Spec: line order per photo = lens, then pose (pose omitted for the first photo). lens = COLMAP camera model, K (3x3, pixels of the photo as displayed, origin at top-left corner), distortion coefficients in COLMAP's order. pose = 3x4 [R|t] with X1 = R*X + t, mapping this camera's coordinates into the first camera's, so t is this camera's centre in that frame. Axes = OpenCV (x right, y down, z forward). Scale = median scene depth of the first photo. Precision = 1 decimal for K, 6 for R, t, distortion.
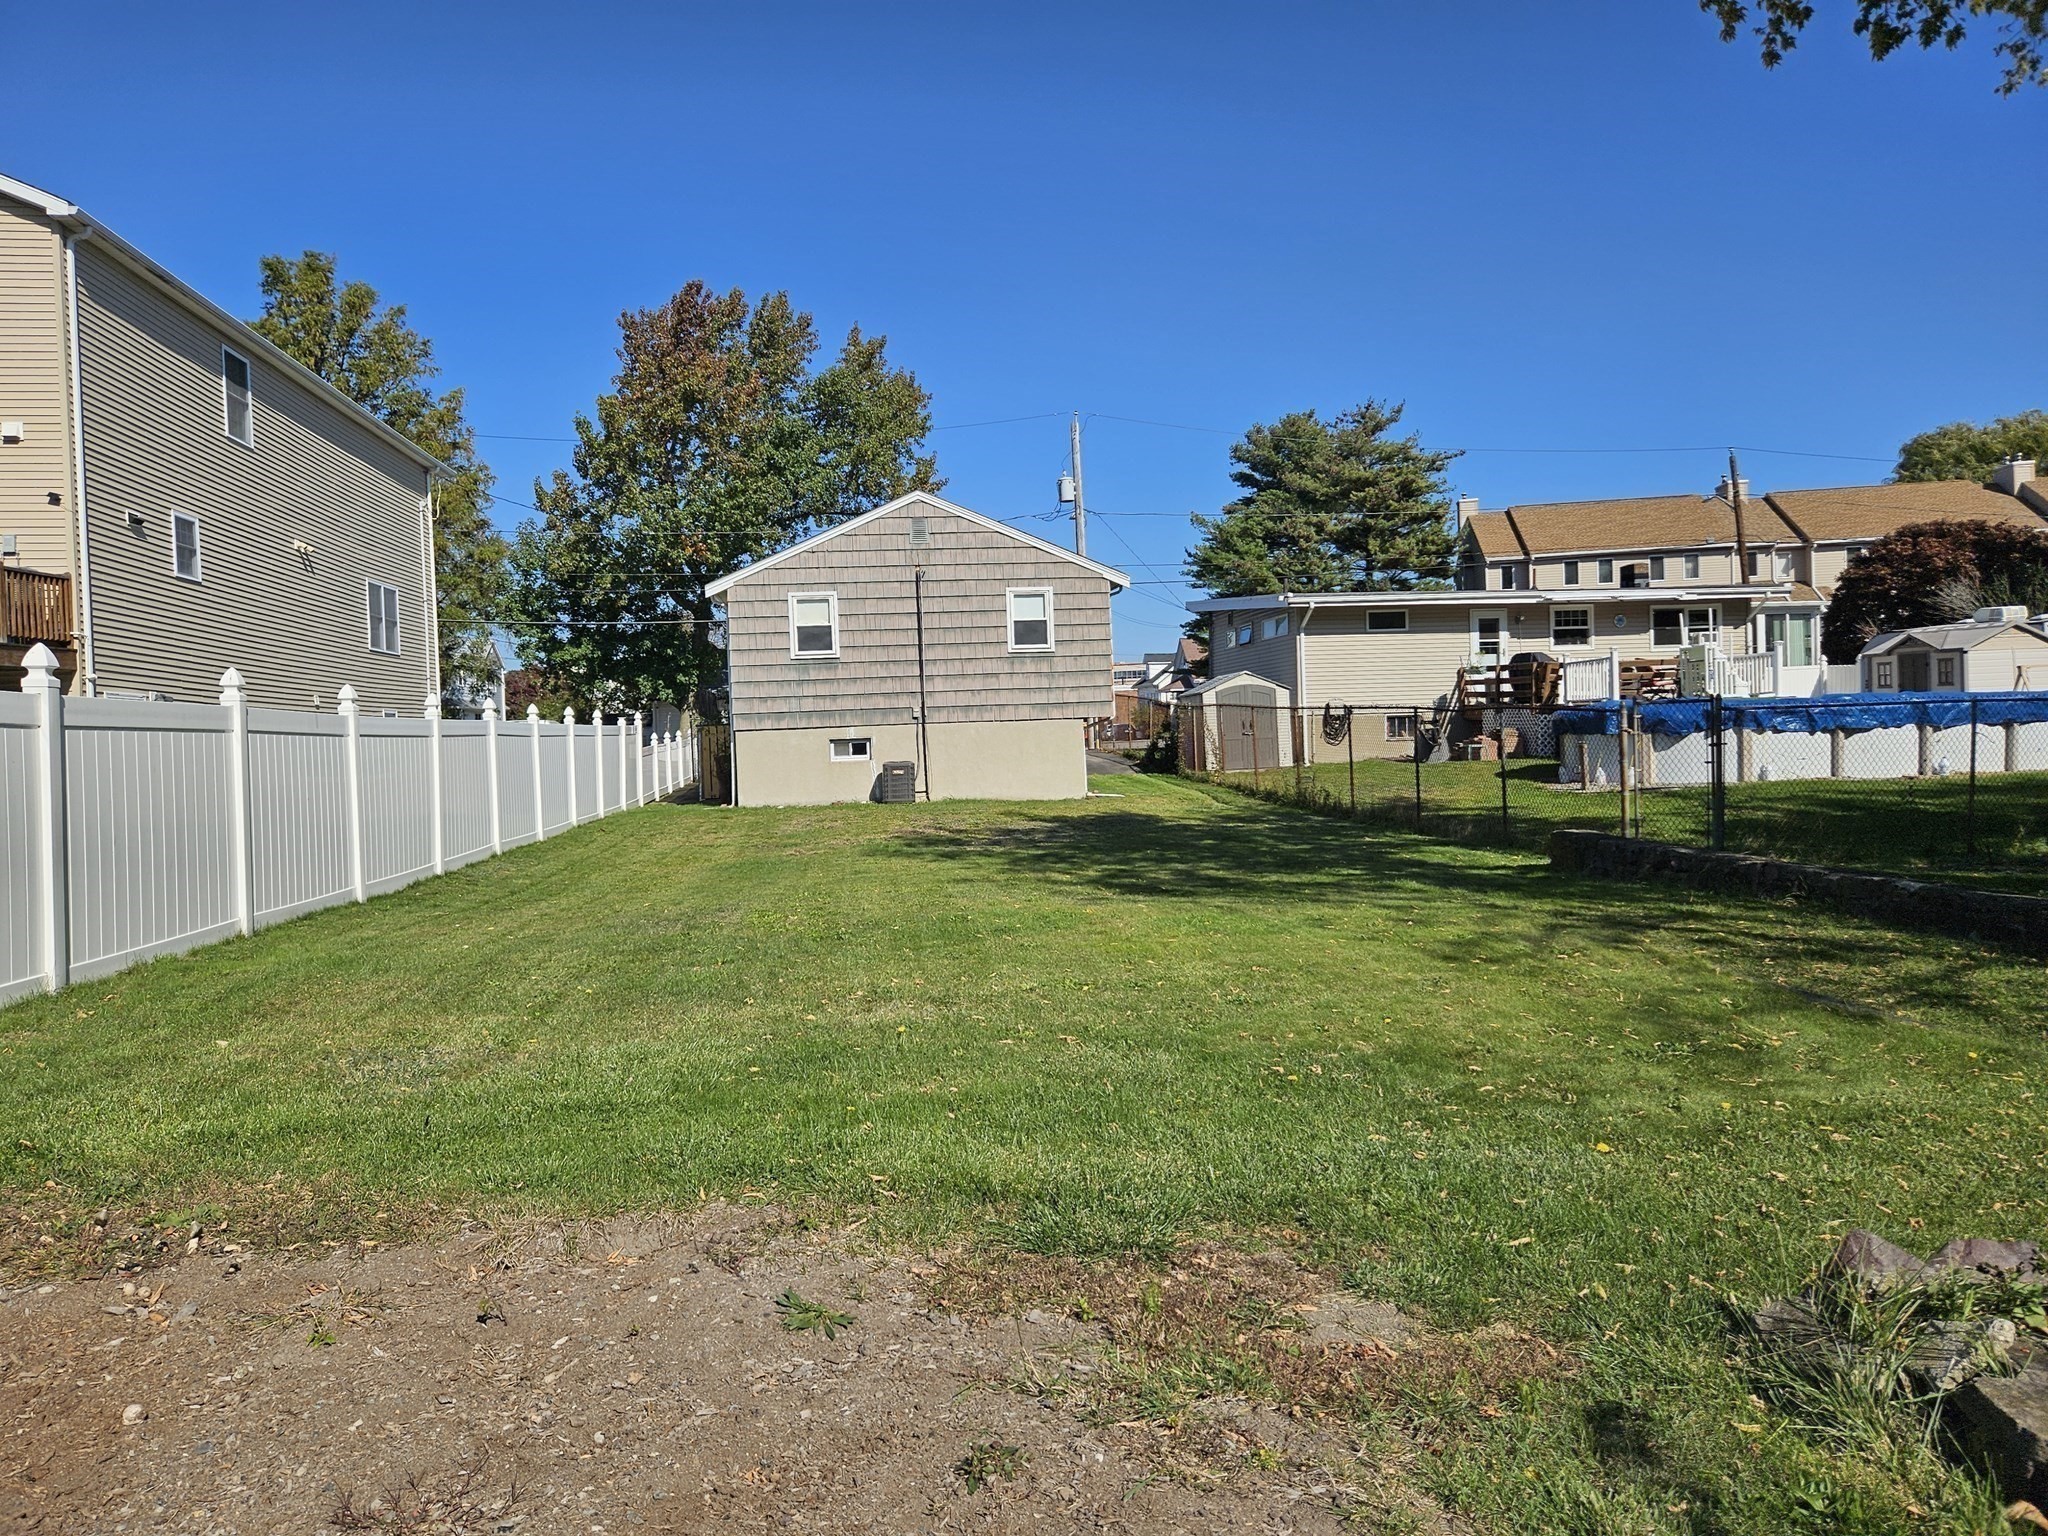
lens RADIAL K [[1379.2, 0, 1024.0], [0, 1379.2, 768.0], [0, 0, 1]] dist [0.087547, -0.069995]
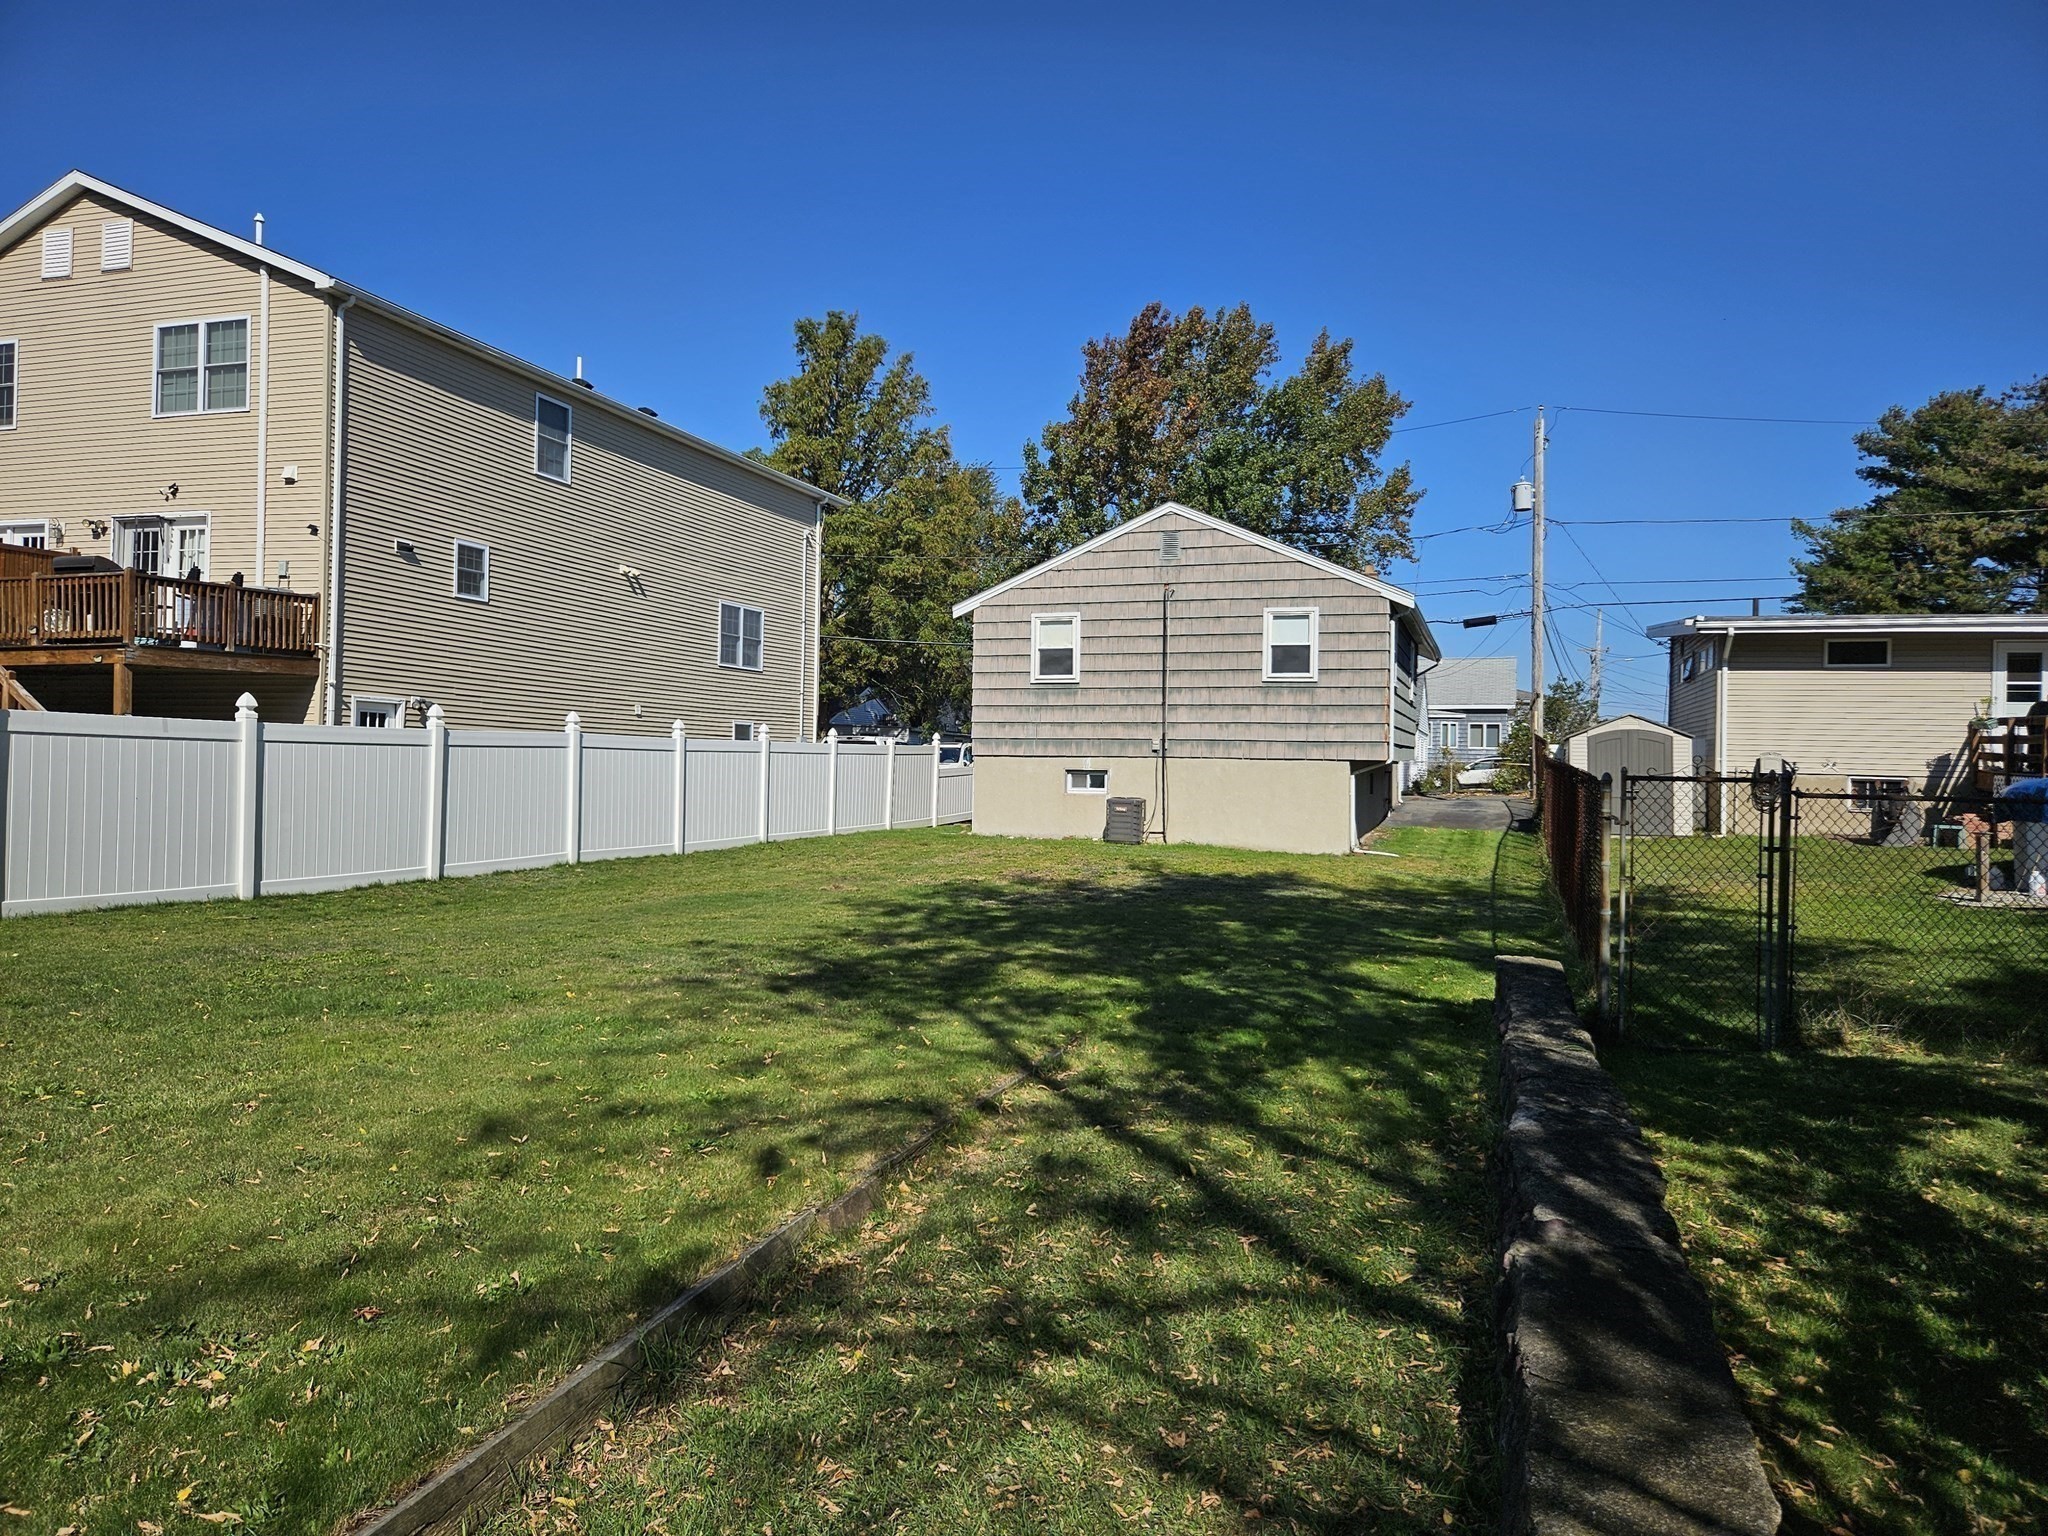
lens RADIAL K [[1393.8, 0, 1026.5], [0, 1393.8, 751.8], [0, 0, 1]] dist [0.089002, -0.067952]
pose [[0.898401, 0.047759, -0.436571, 0.245352], [-0.060820, 0.998021, -0.015979, -0.015831], [0.434944, 0.040908, 0.899528, 0.137181]]
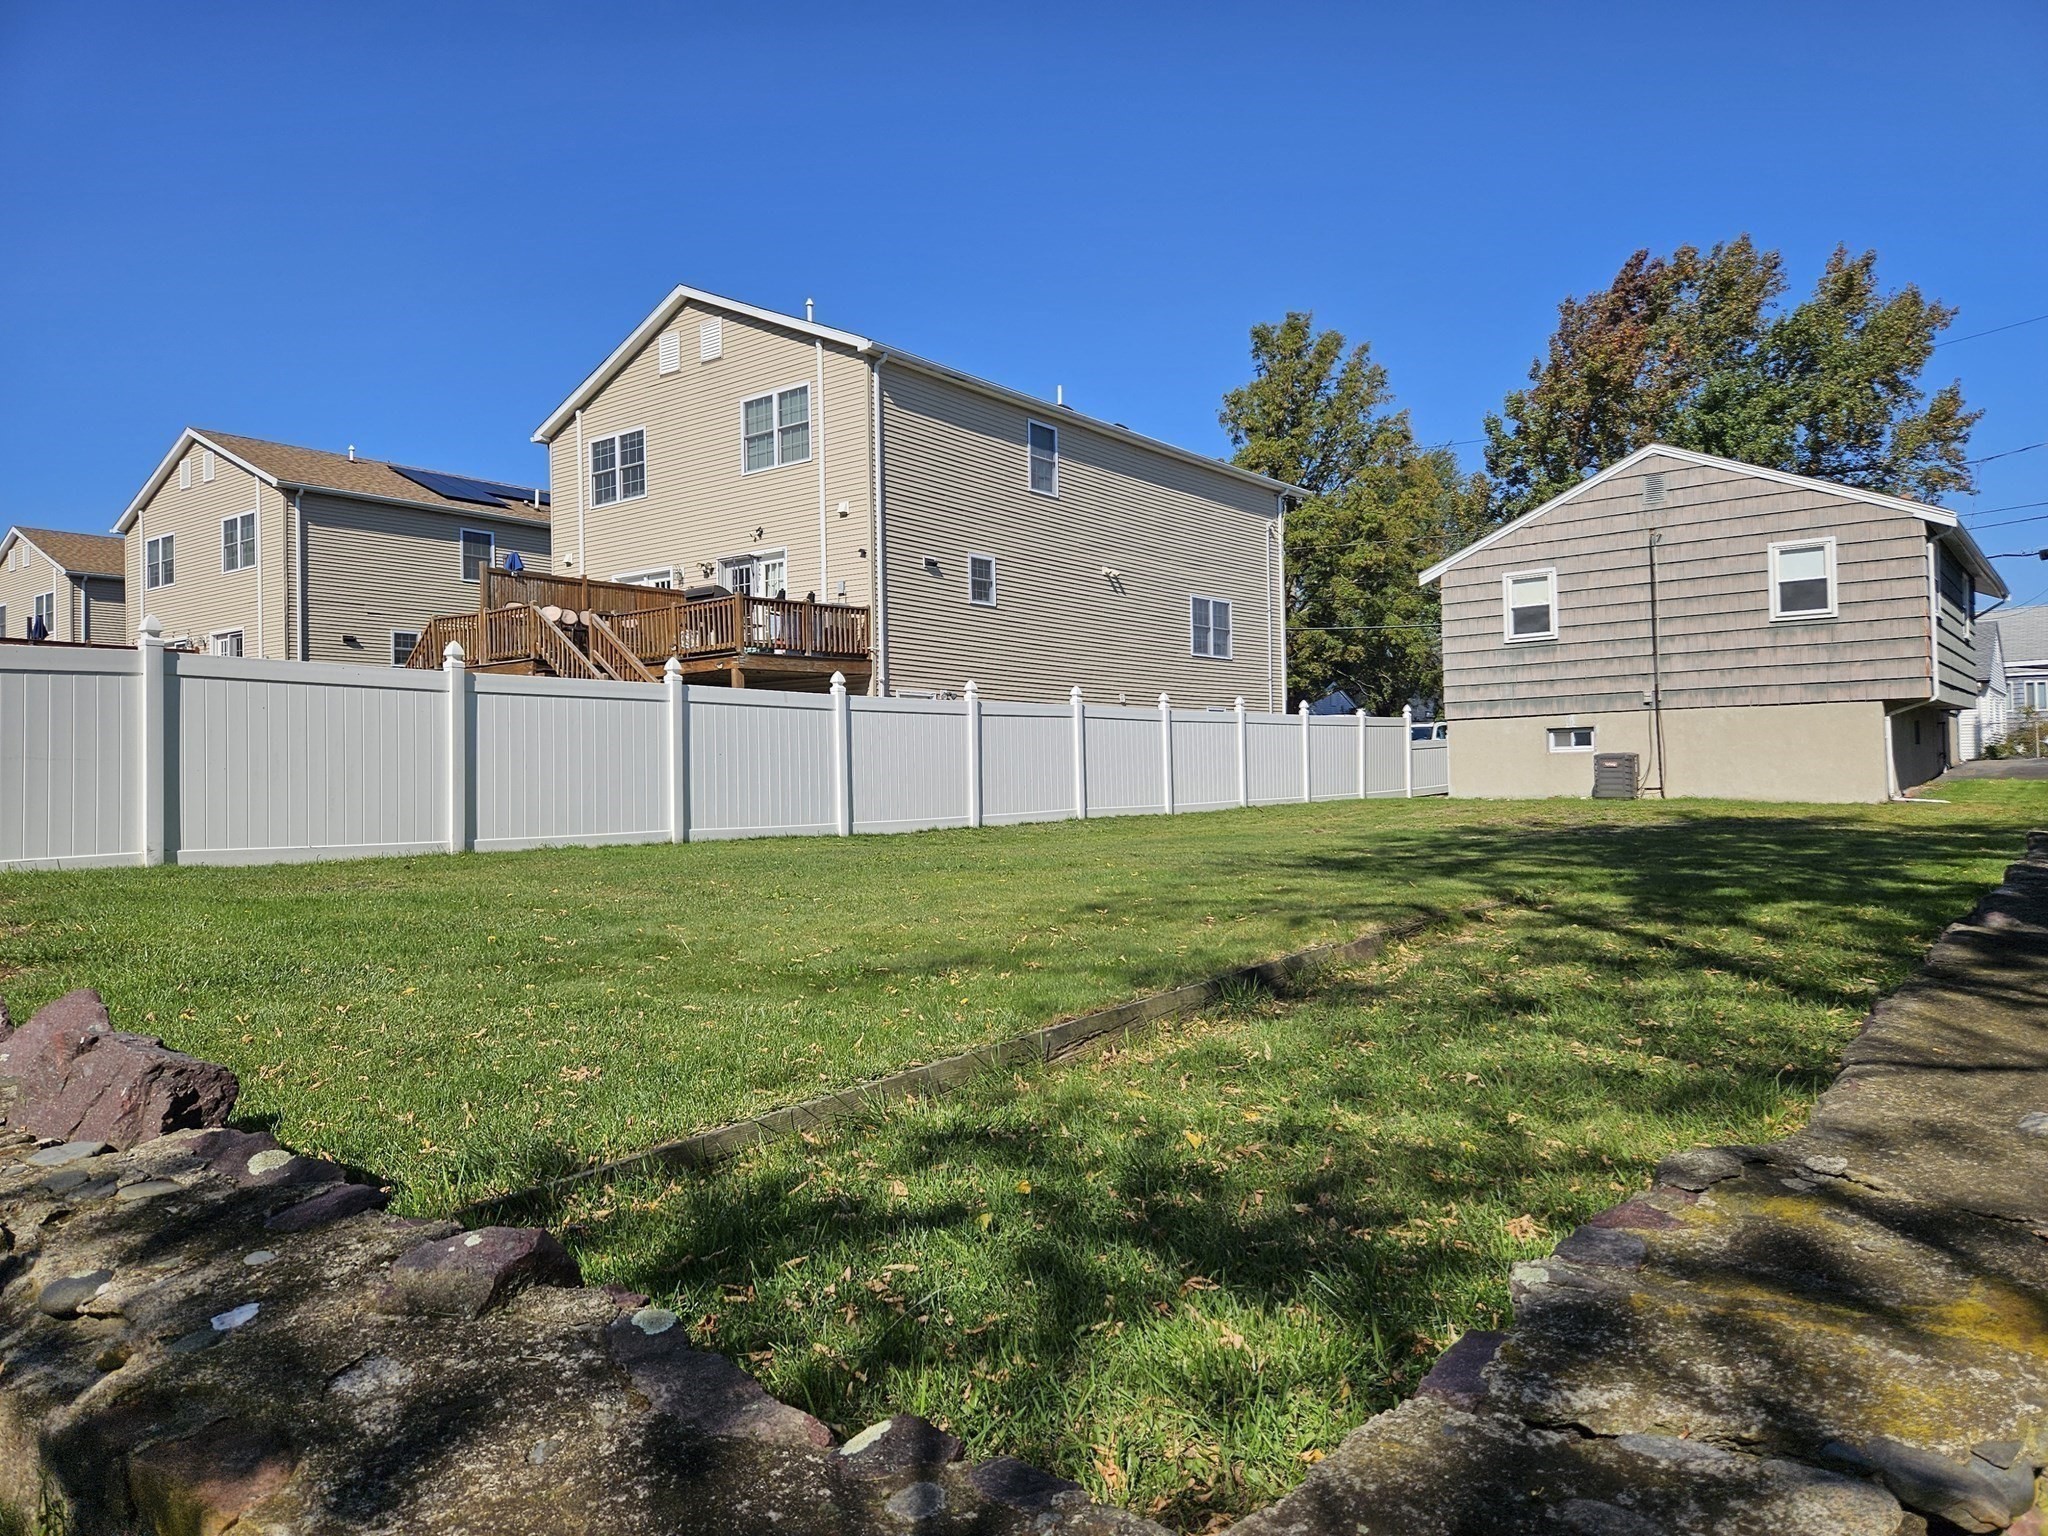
lens RADIAL K [[1393.8, 0, 1026.5], [0, 1393.8, 751.8], [0, 0, 1]] dist [0.089002, -0.067952]
pose [[0.709856, 0.006657, -0.704315, 0.272196], [-0.021388, 0.999698, -0.012107, 0.013585], [0.704022, 0.023659, 0.709784, 0.089558]]
